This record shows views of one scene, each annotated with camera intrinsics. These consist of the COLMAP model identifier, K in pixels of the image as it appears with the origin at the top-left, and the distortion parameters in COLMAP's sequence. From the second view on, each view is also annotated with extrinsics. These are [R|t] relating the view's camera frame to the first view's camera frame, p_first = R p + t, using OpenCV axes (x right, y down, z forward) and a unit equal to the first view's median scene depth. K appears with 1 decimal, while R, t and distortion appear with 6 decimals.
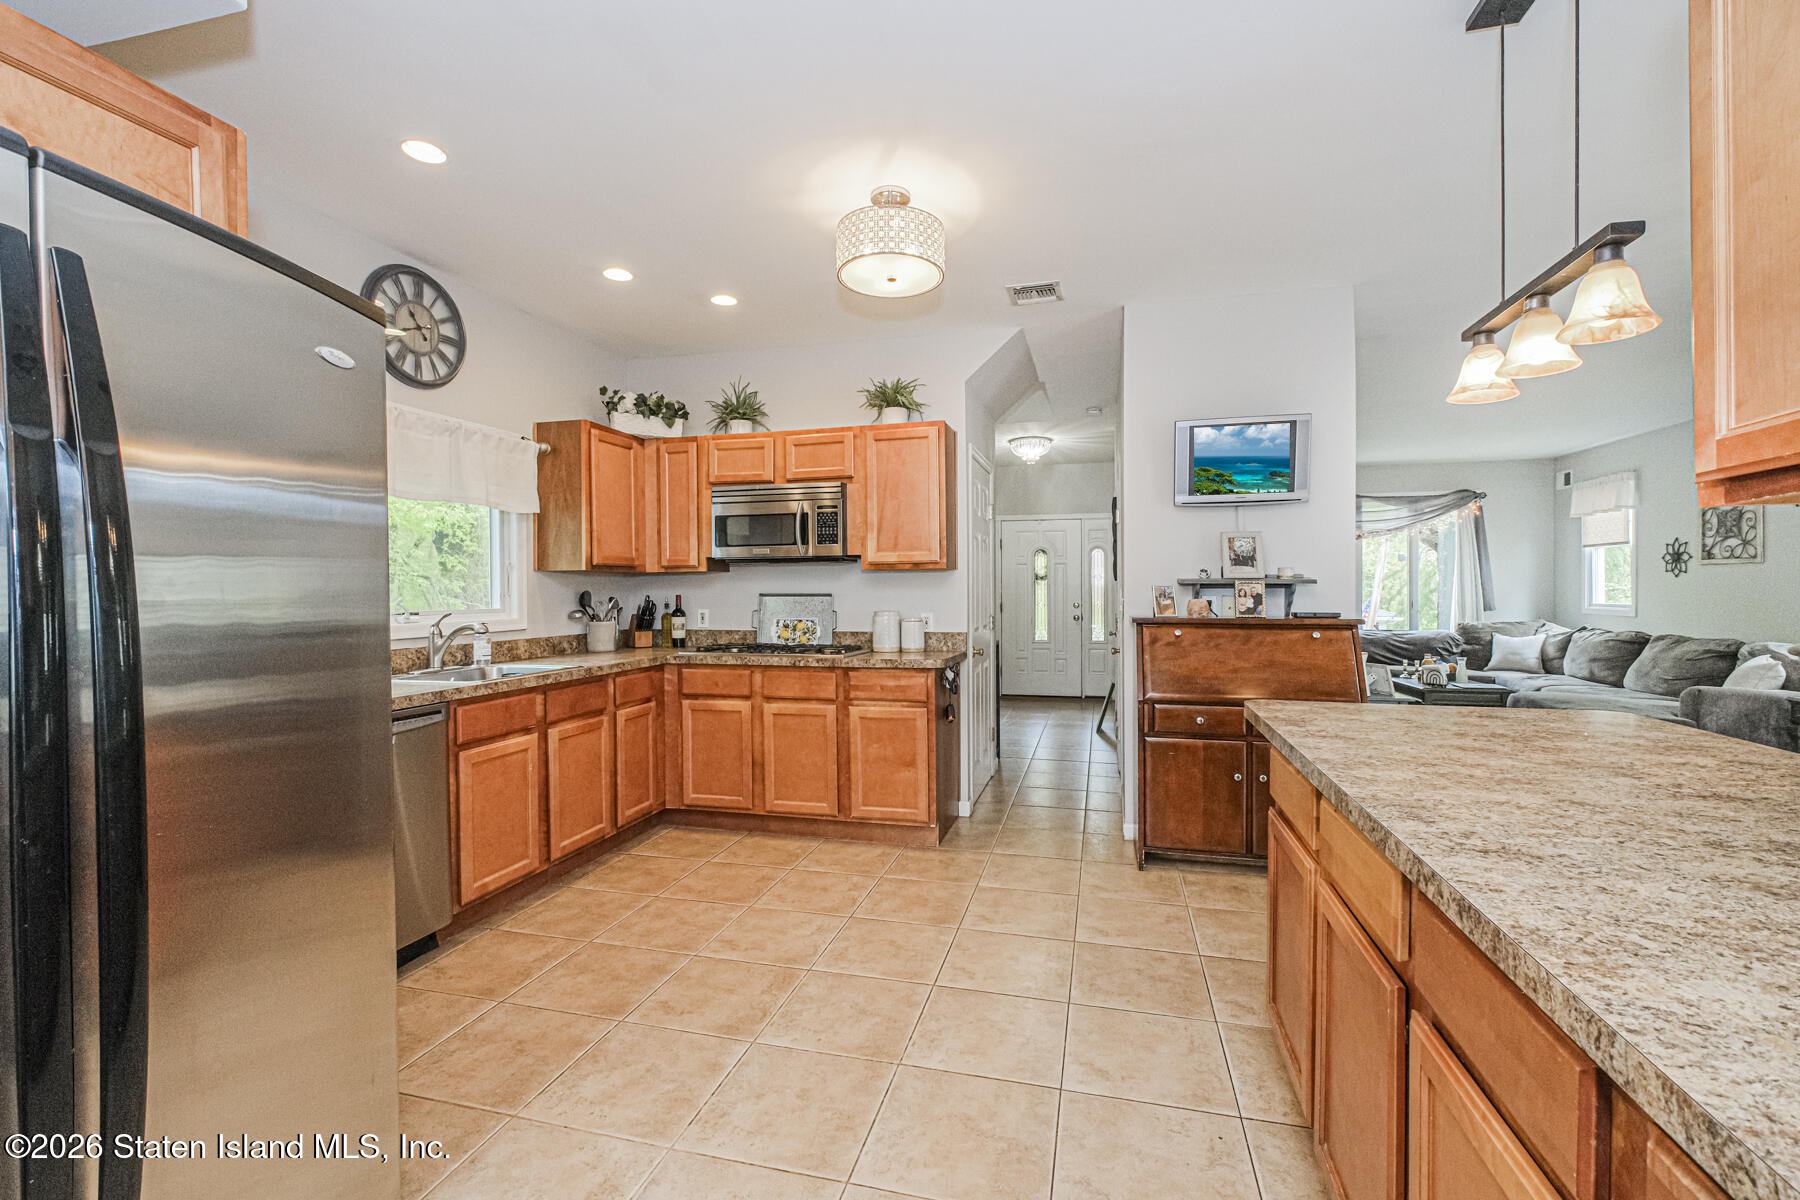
lens RADIAL K [[748.7, 0, 923.2], [0, 748.7, 589.3], [0, 0, 1]] dist [0.003828, -0.000273]
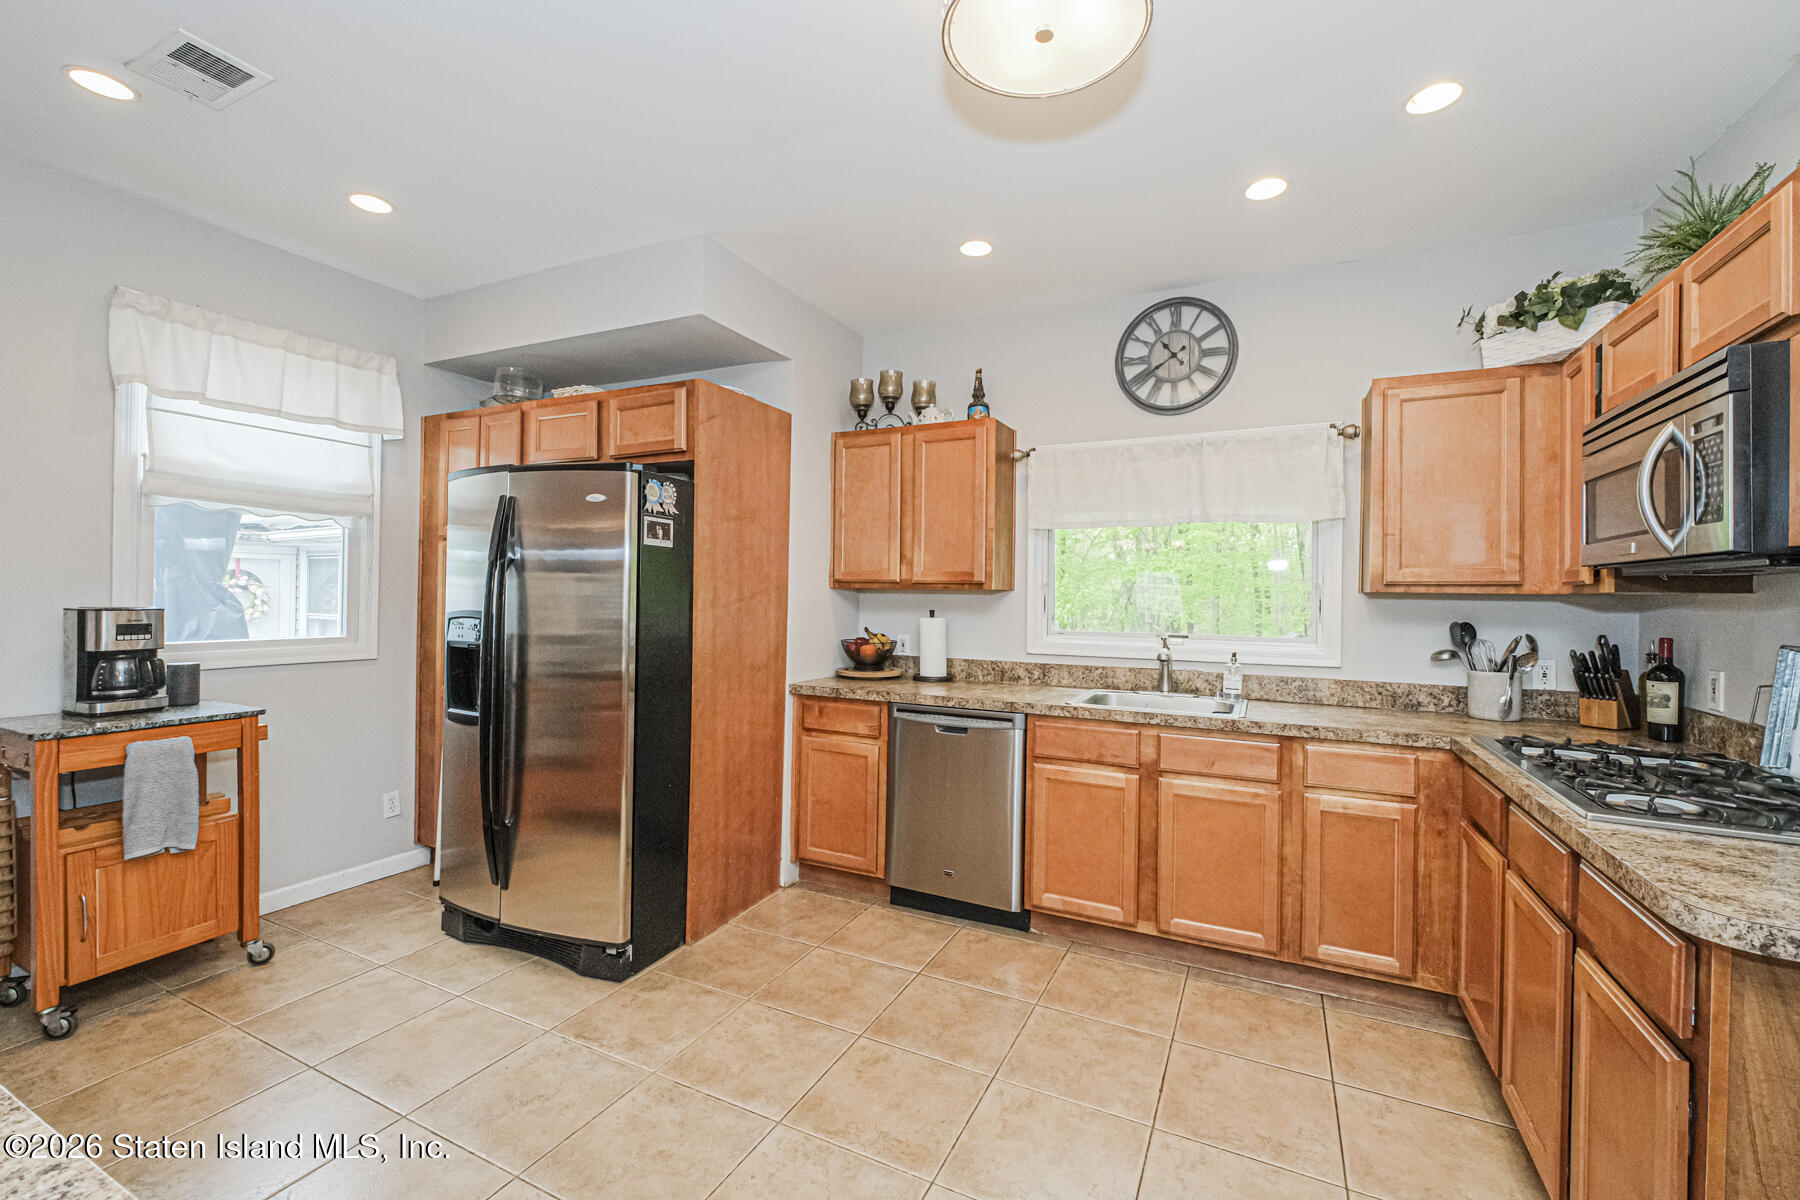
lens RADIAL K [[748.7, 0, 888.7], [0, 748.7, 594.2], [0, 0, 1]] dist [0.003828, -0.000273]
pose [[-0.206338, -0.001346, -0.978480, 0.408157], [-0.018673, 0.999822, 0.002563, -0.020695], [0.978303, 0.018799, -0.206326, 0.854739]]
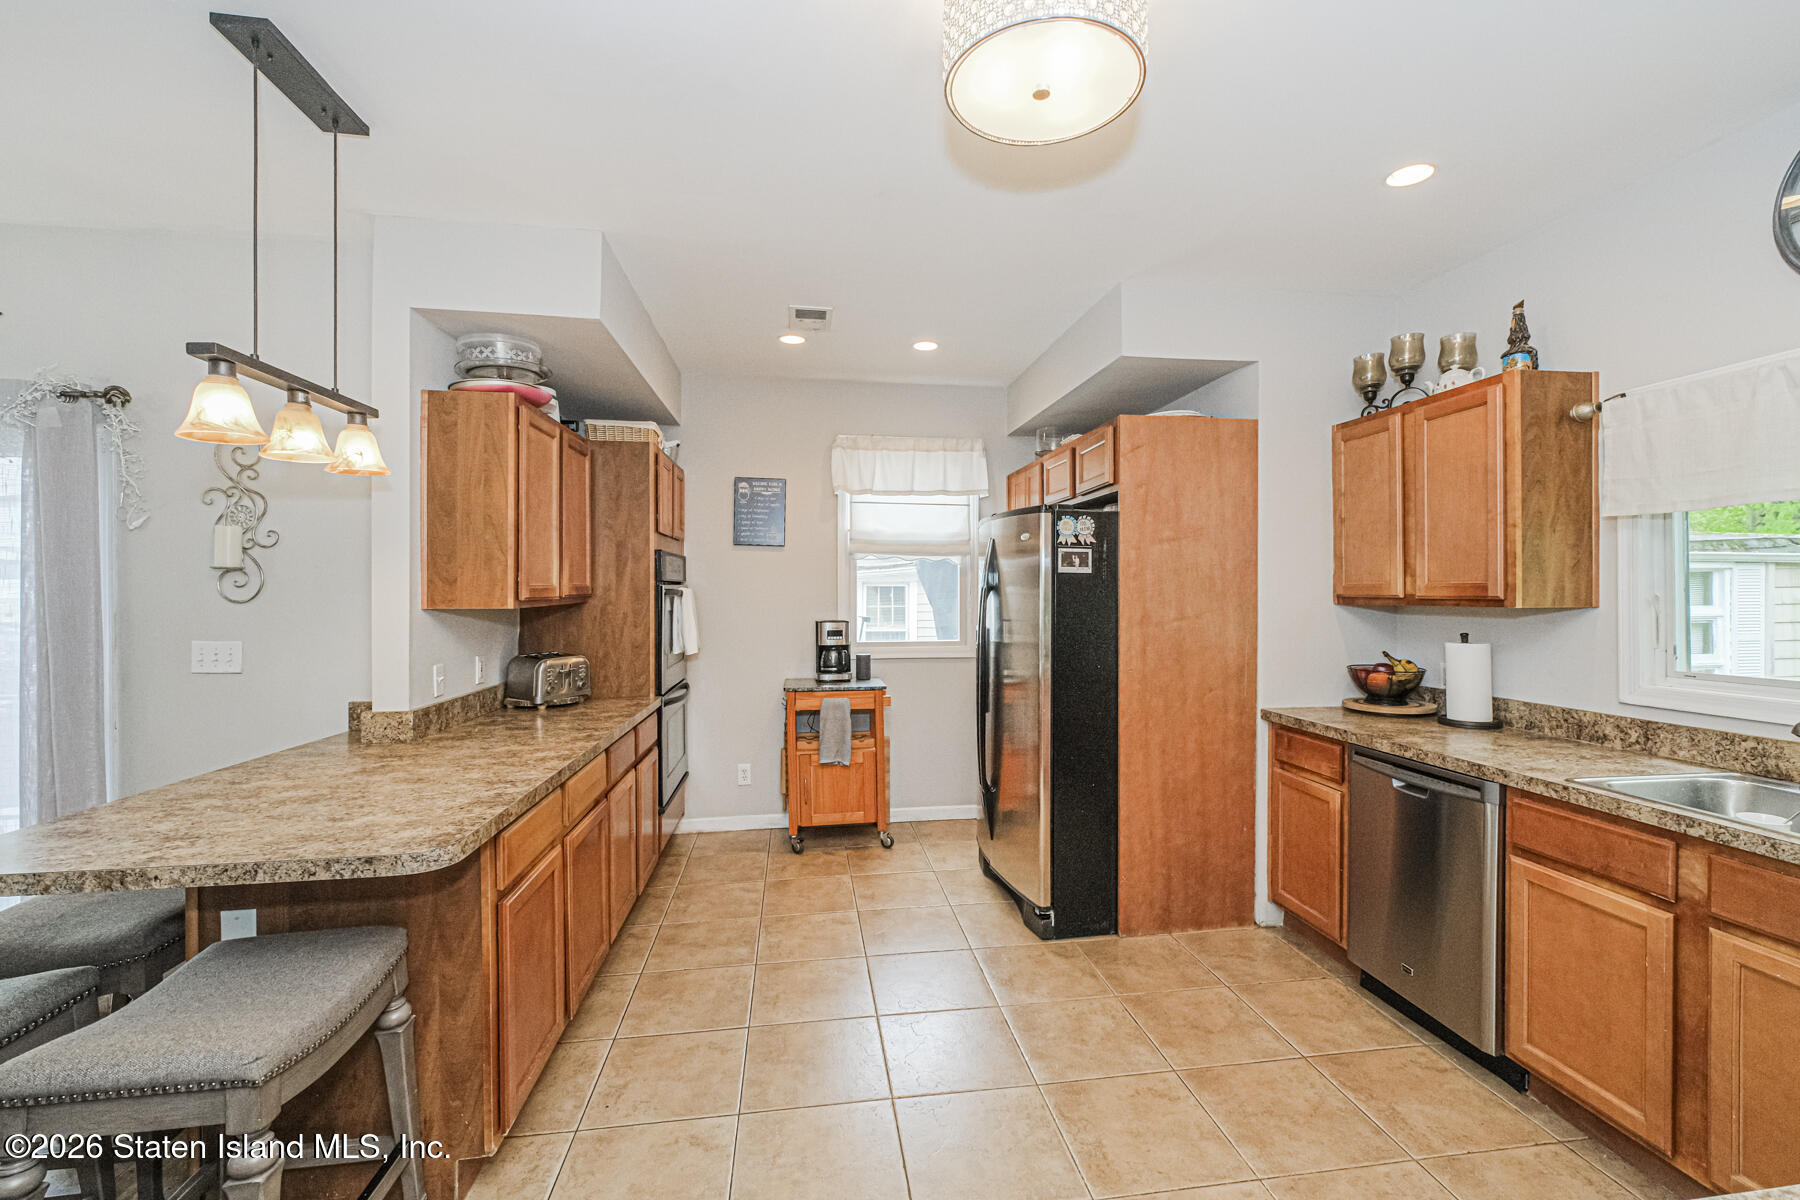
lens RADIAL K [[748.7, 0, 902.4], [0, 748.7, 592.5], [0, 0, 1]] dist [0.003828, -0.000273]
pose [[-0.918013, 0.004353, -0.396526, 0.223804], [0.002657, 0.999985, 0.004827, -0.048056], [0.396541, 0.003378, -0.918011, 1.226776]]
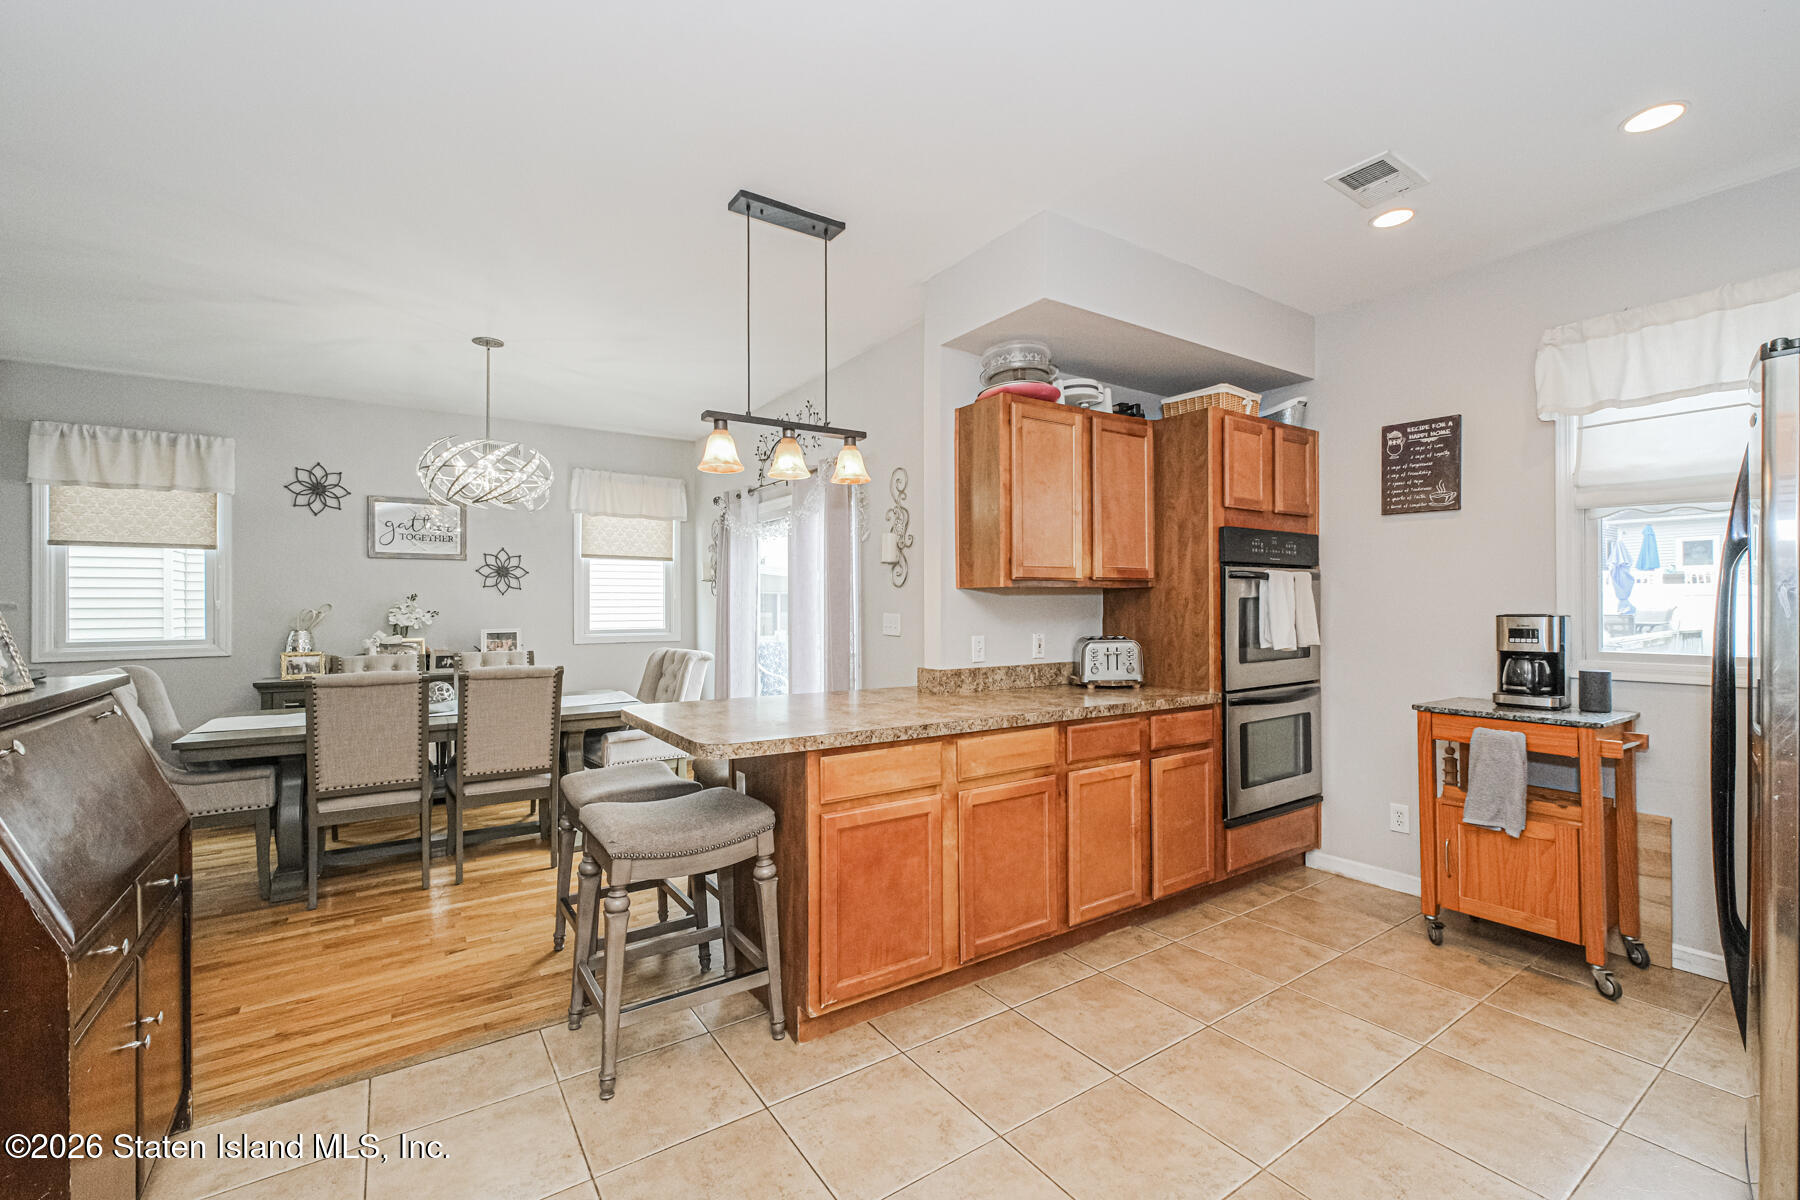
lens RADIAL K [[748.7, 0, 914.5], [0, 748.7, 599.5], [0, 0, 1]] dist [0.003828, -0.000273]
pose [[-0.774822, 0.008427, 0.632124, -0.218093], [0.005783, 0.999964, -0.006243, -0.005308], [-0.632153, -0.001182, -0.774842, 1.069614]]
